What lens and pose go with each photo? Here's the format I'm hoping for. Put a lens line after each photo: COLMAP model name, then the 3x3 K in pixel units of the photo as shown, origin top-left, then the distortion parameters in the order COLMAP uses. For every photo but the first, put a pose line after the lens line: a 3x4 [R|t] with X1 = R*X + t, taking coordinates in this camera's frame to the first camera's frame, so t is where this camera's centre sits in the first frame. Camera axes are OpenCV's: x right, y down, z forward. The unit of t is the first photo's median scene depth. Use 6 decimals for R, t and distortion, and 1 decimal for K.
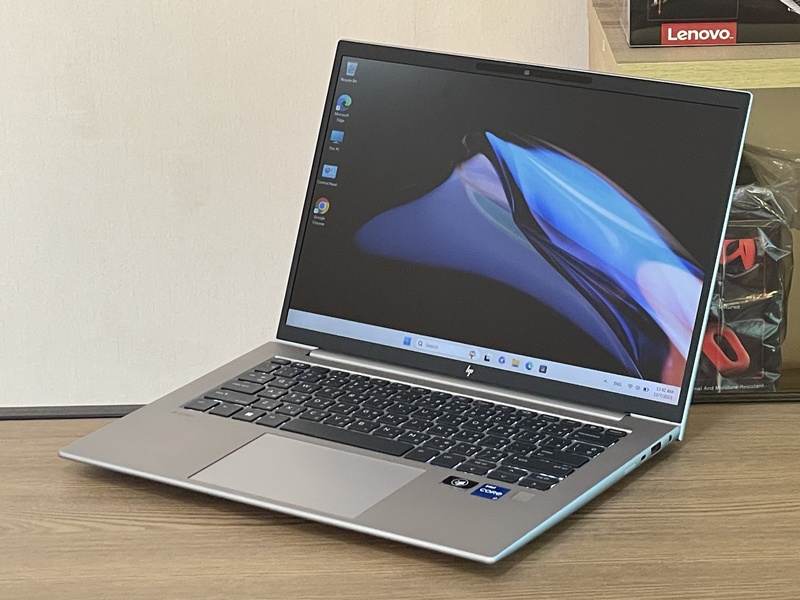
lens RADIAL K [[2589.0, 0, 404.4], [0, 2589.0, 302.6], [0, 0, 1]] dist [0.255692, 0.000000]
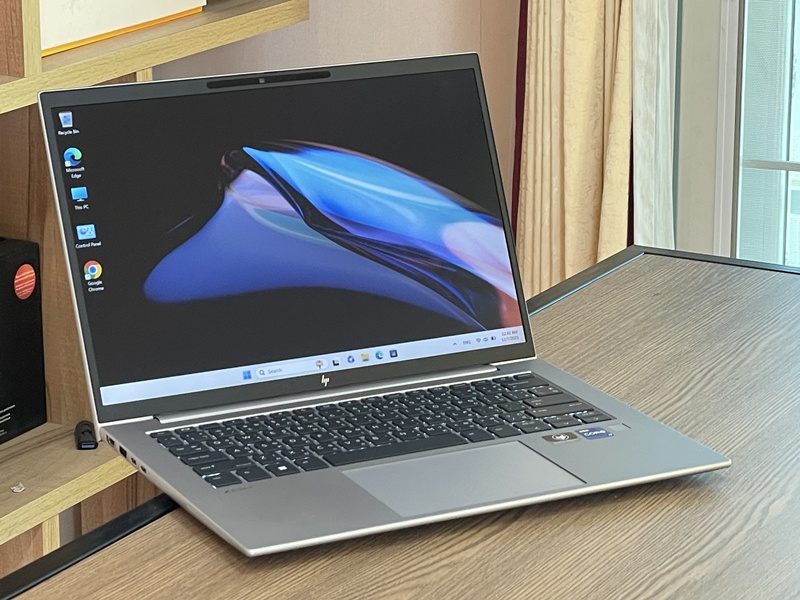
lens RADIAL K [[2589.0, 0, 400.2], [0, 2589.0, 306.6], [0, 0, 1]] dist [0.255692, 0.000000]
pose [[0.476906, -0.219666, 0.851063, -0.793539], [0.267123, 0.958691, 0.097759, -0.089221], [-0.837380, 0.180717, 0.515883, 0.462734]]
